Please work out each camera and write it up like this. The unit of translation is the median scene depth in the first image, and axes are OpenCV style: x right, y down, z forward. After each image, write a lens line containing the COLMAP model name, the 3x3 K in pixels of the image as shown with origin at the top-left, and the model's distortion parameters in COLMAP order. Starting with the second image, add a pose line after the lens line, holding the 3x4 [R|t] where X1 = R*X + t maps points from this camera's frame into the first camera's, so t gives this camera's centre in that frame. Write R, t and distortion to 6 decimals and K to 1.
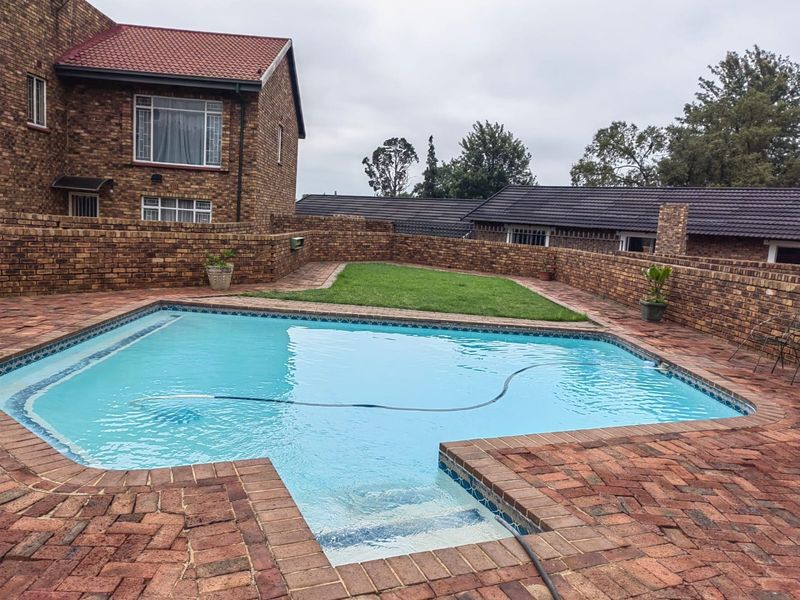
lens RADIAL K [[625.2, 0, 399.2], [0, 625.2, 294.8], [0, 0, 1]] dist [0.007929, 0.011505]
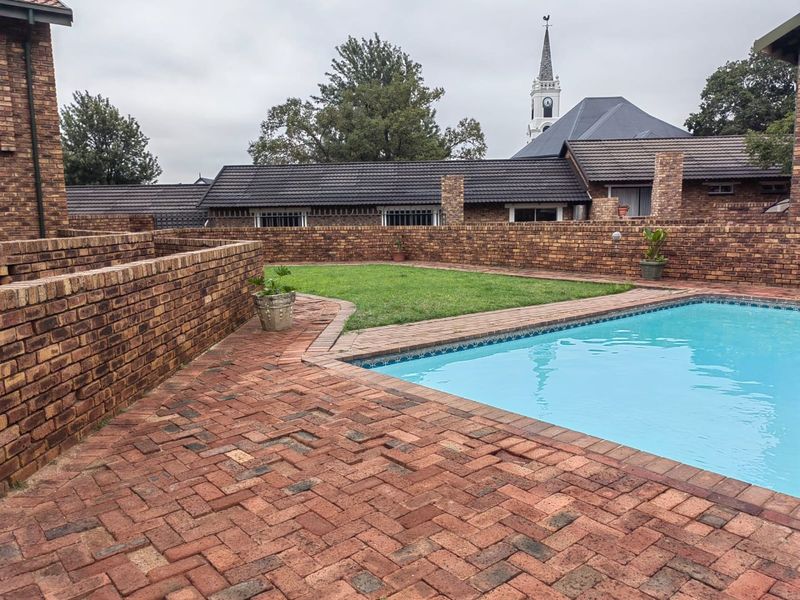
lens RADIAL K [[625.2, 0, 399.2], [0, 625.2, 294.8], [0, 0, 1]] dist [0.007929, 0.011505]
pose [[0.774035, -0.160299, 0.612515, -0.330835], [0.142332, 0.986712, 0.078364, -0.043531], [-0.616937, 0.026524, 0.786565, 0.235347]]
